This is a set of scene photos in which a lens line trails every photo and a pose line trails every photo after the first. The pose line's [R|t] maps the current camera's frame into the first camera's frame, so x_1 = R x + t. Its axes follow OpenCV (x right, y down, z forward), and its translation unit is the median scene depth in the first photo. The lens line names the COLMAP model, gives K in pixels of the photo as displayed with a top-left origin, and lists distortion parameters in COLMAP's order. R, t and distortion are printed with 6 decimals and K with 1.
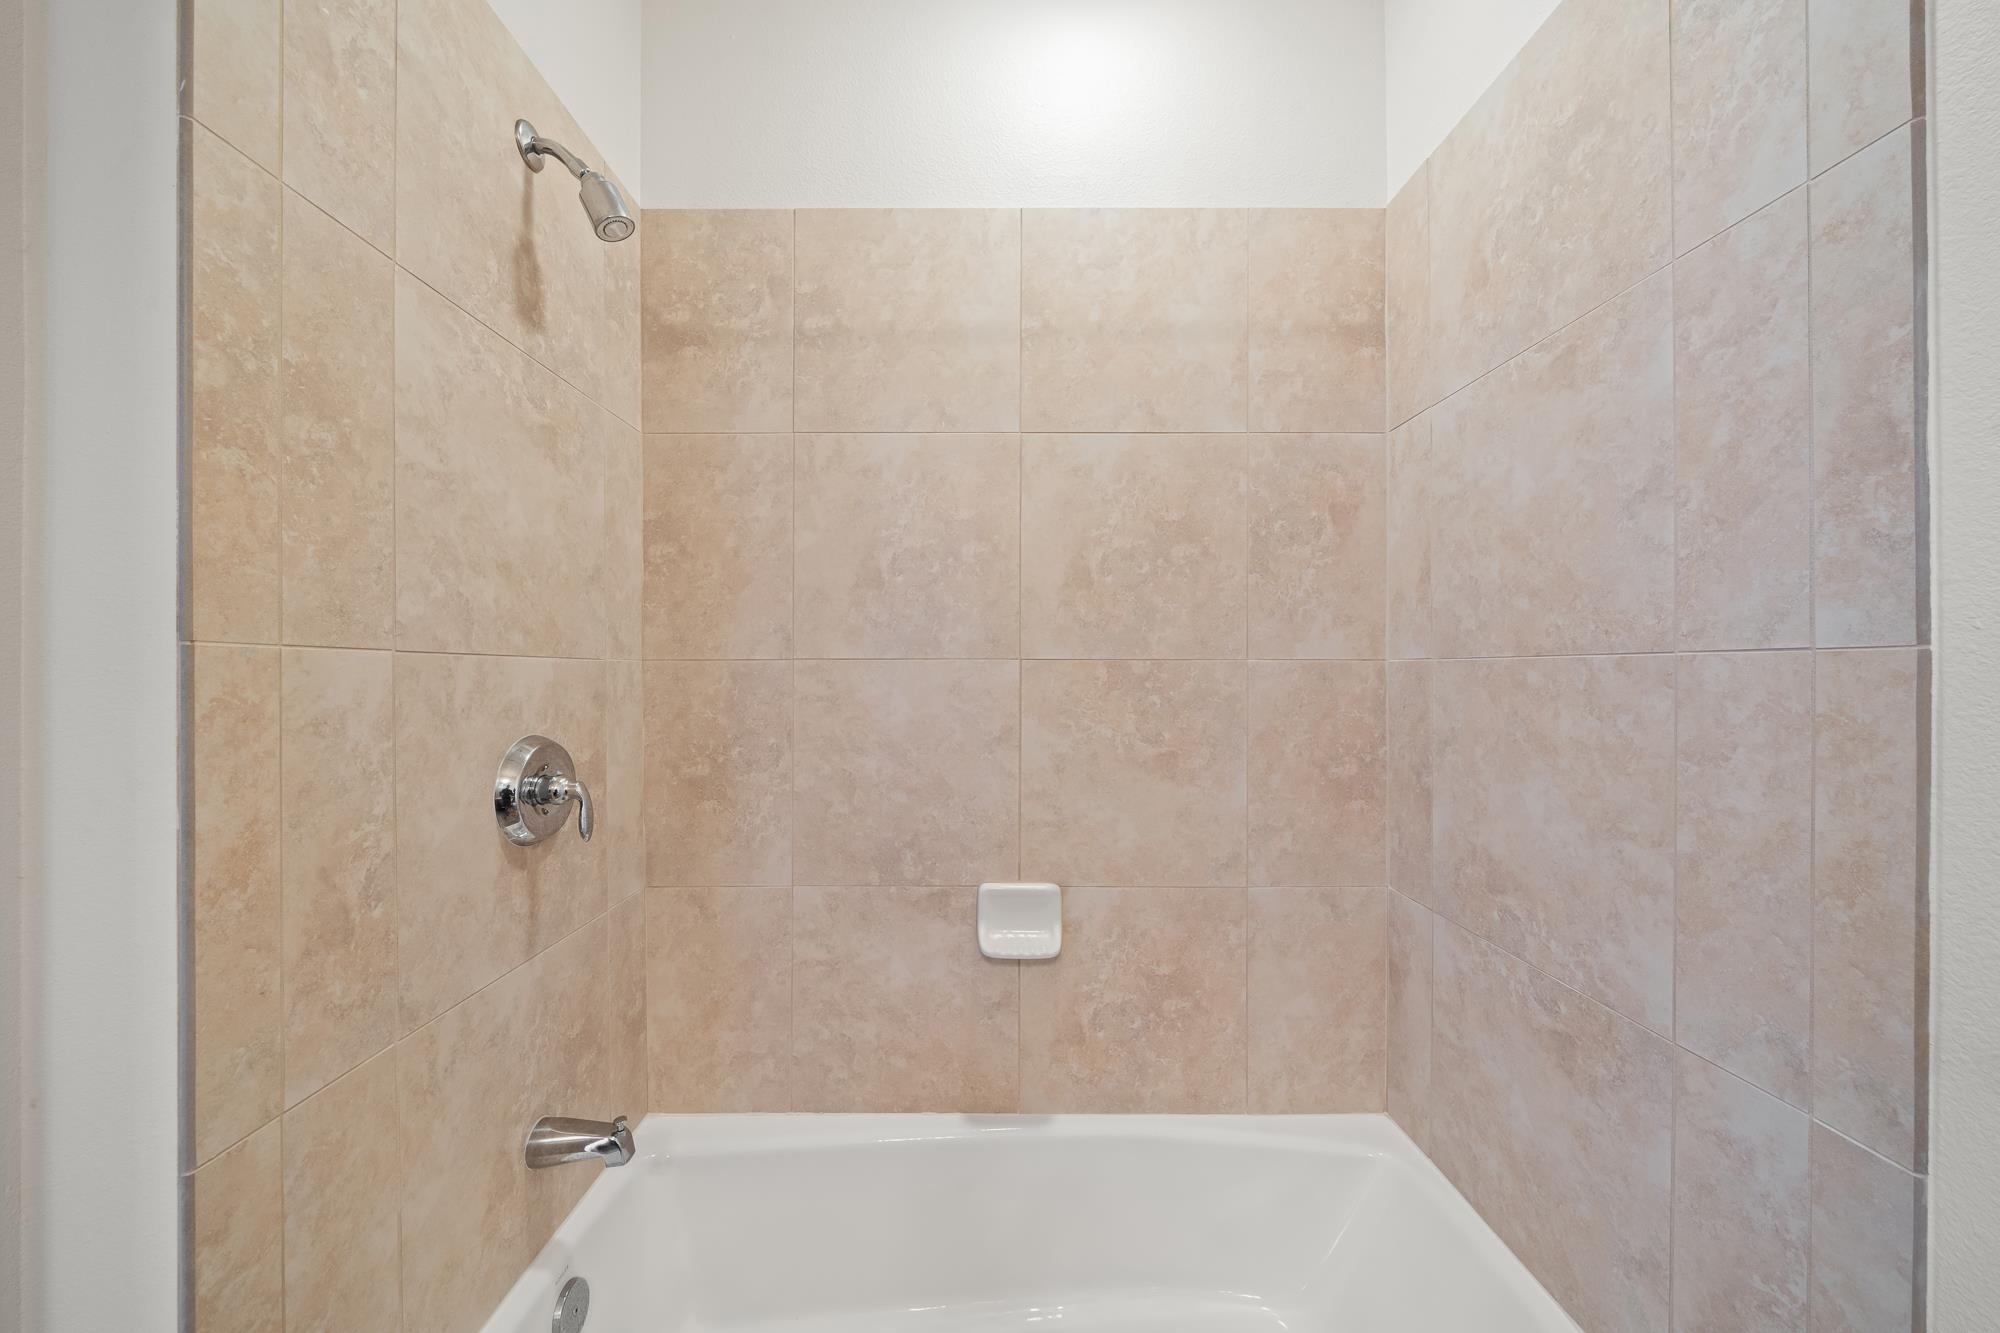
lens RADIAL K [[707.9, 0, 994.1], [0, 707.9, 672.9], [0, 0, 1]] dist [-0.004019, -0.000230]
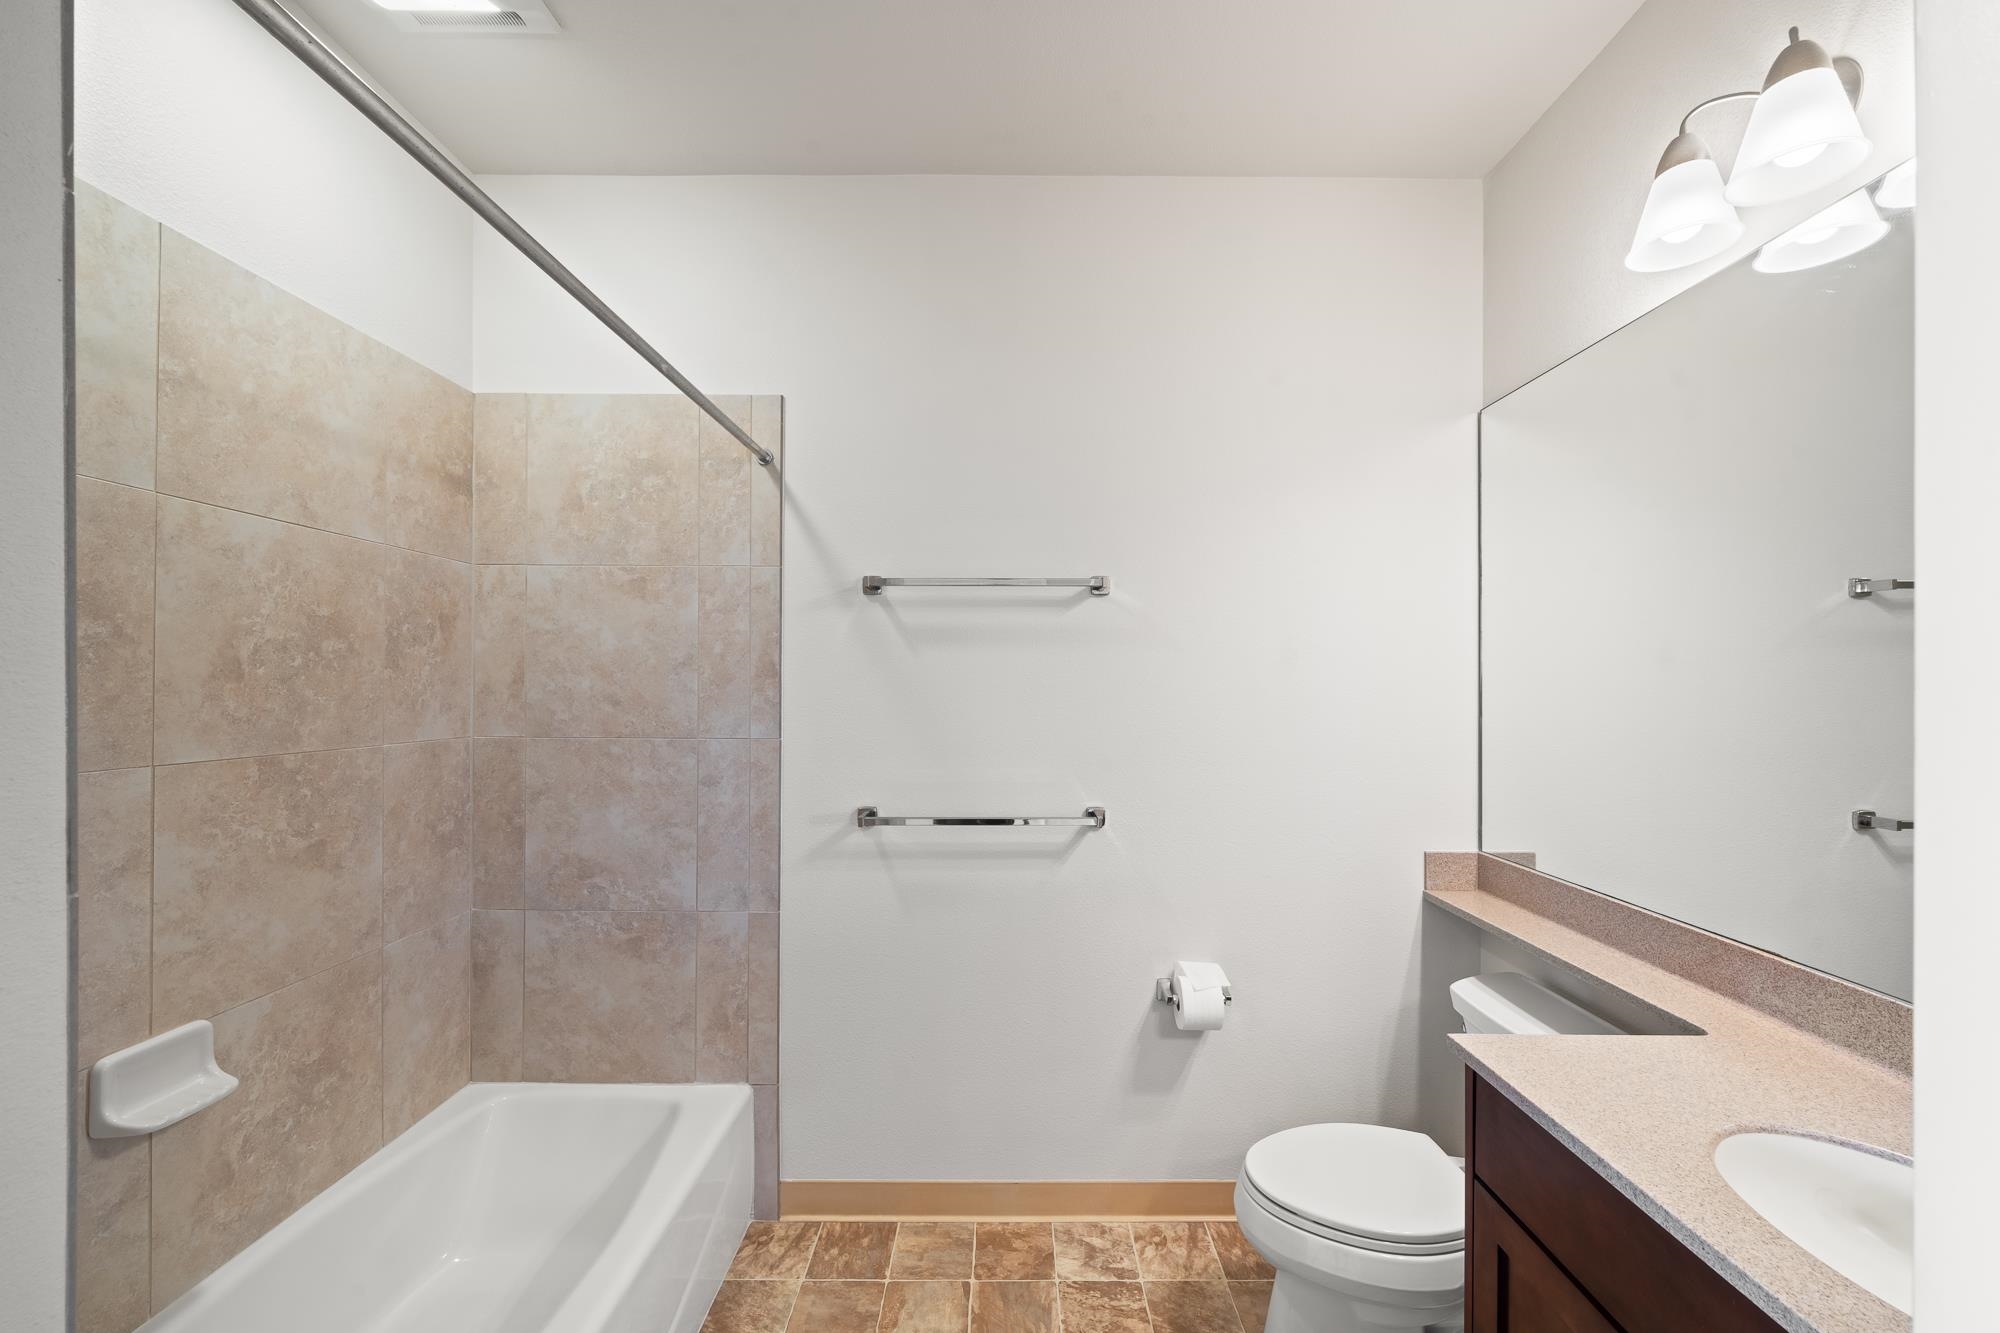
lens RADIAL K [[753.6, 0, 1003.6], [0, 753.6, 671.7], [0, 0, 1]] dist [-0.000163, 0.000022]
pose [[0.006010, 0.017849, 0.999823, -0.856096], [-0.003123, 0.999836, -0.017831, -0.119395], [-0.999977, -0.003015, 0.006065, 0.000360]]
